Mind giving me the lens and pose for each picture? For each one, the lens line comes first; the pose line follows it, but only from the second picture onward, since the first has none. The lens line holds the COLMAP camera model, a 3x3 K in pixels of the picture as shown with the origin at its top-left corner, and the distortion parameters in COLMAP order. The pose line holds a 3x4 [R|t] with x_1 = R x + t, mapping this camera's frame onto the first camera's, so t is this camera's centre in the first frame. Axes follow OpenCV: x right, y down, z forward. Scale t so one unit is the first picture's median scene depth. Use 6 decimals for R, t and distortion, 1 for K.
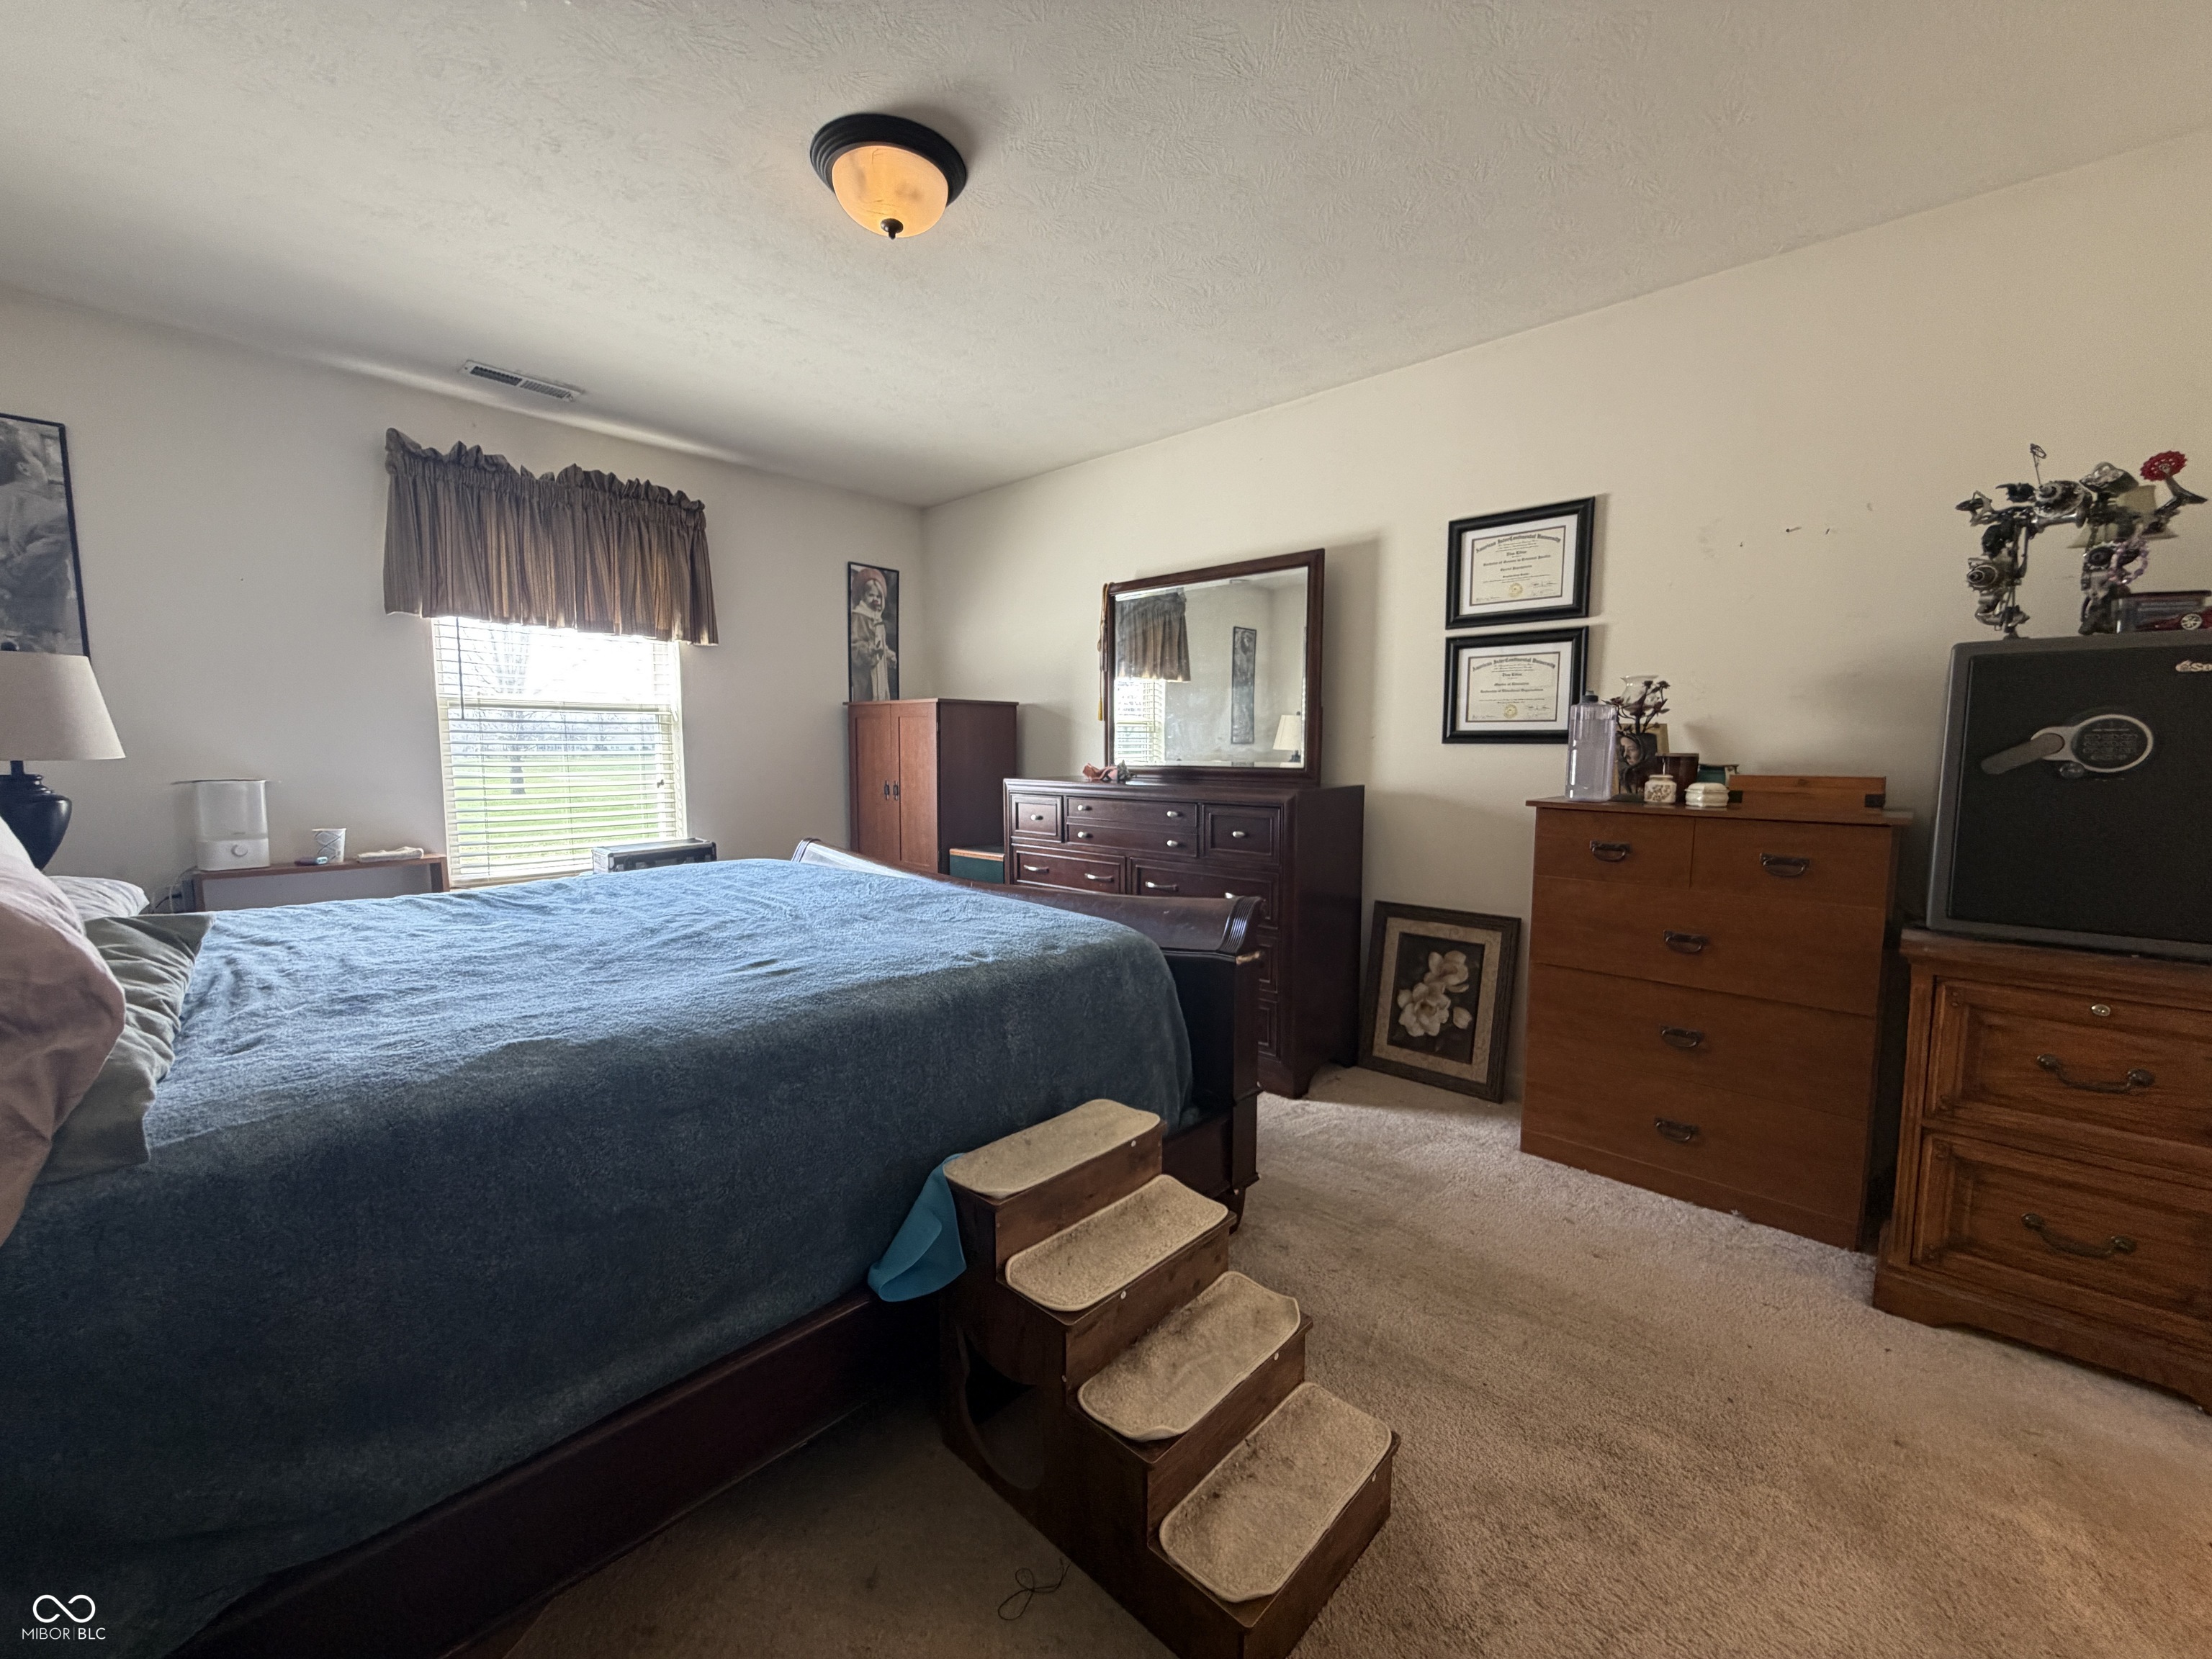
lens RADIAL K [[882.1, 0, 1103.7], [0, 882.1, 829.5], [0, 0, 1]] dist [-0.000172, -0.000252]
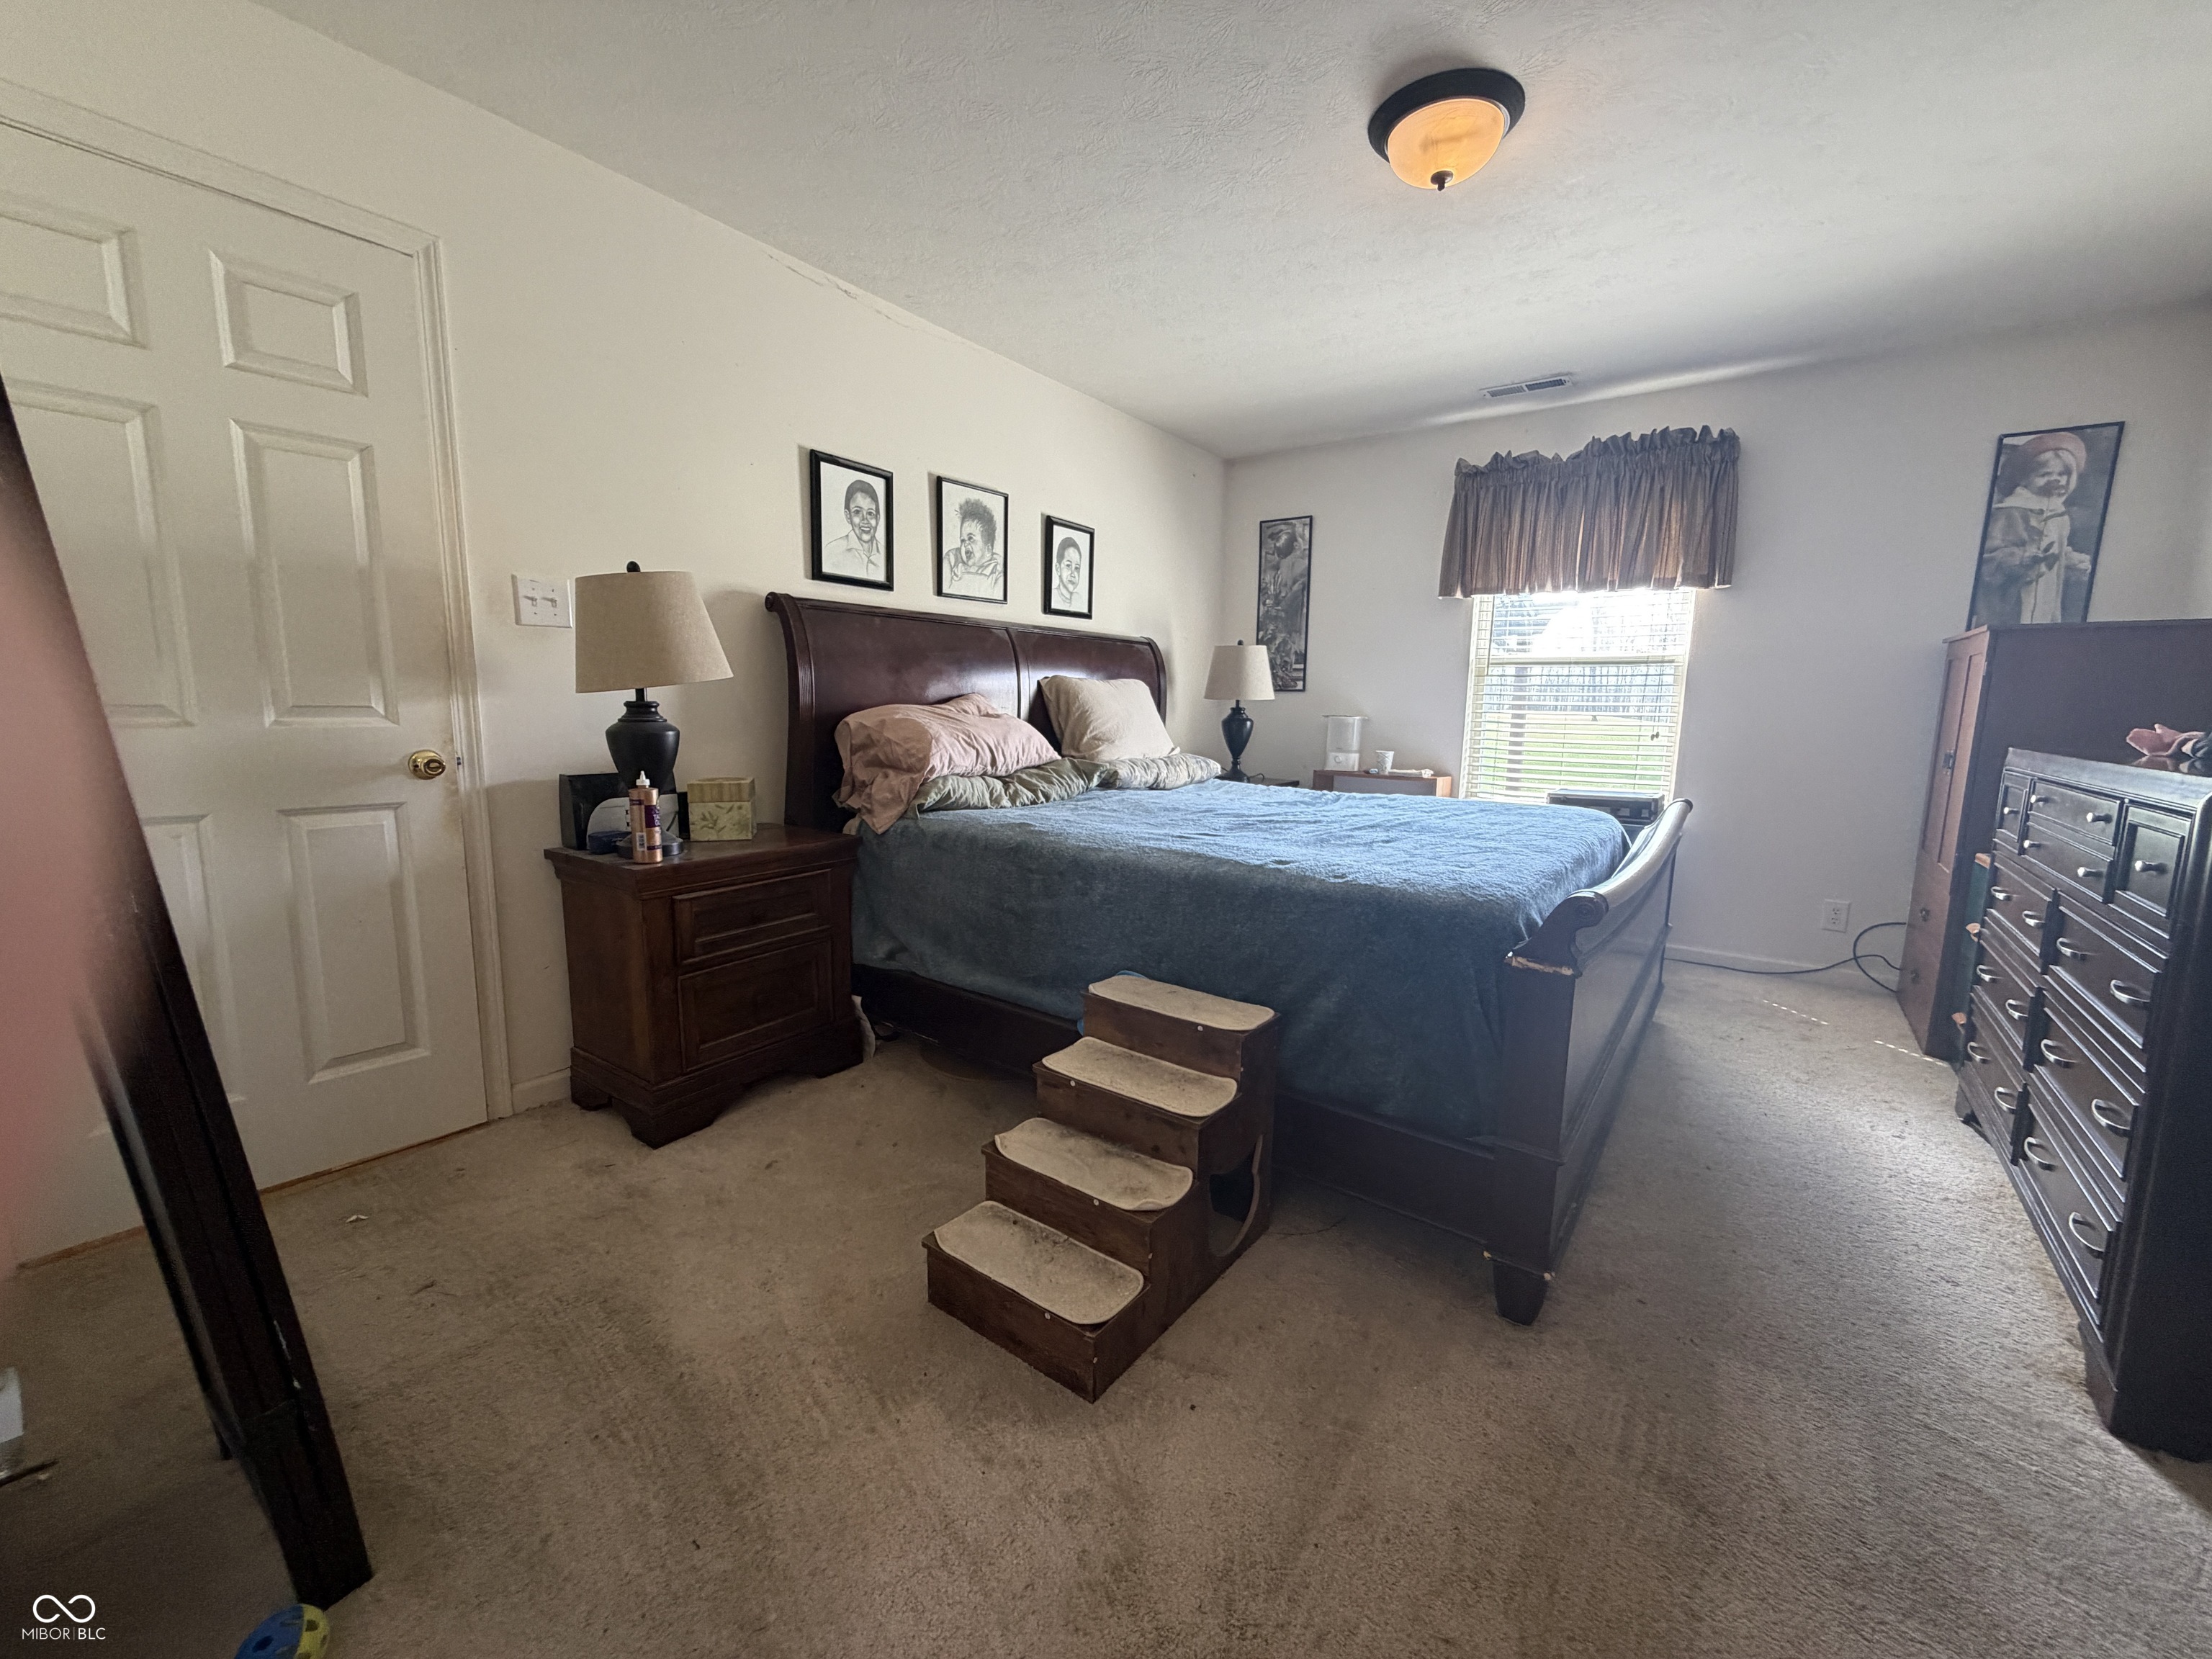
lens RADIAL K [[882.1, 0, 1103.7], [0, 882.1, 829.5], [0, 0, 1]] dist [-0.000172, -0.000252]
pose [[0.104772, 0.143150, -0.984140, 0.489717], [-0.108795, 0.985297, 0.131736, -0.013445], [0.988527, 0.093267, 0.118805, 0.321204]]
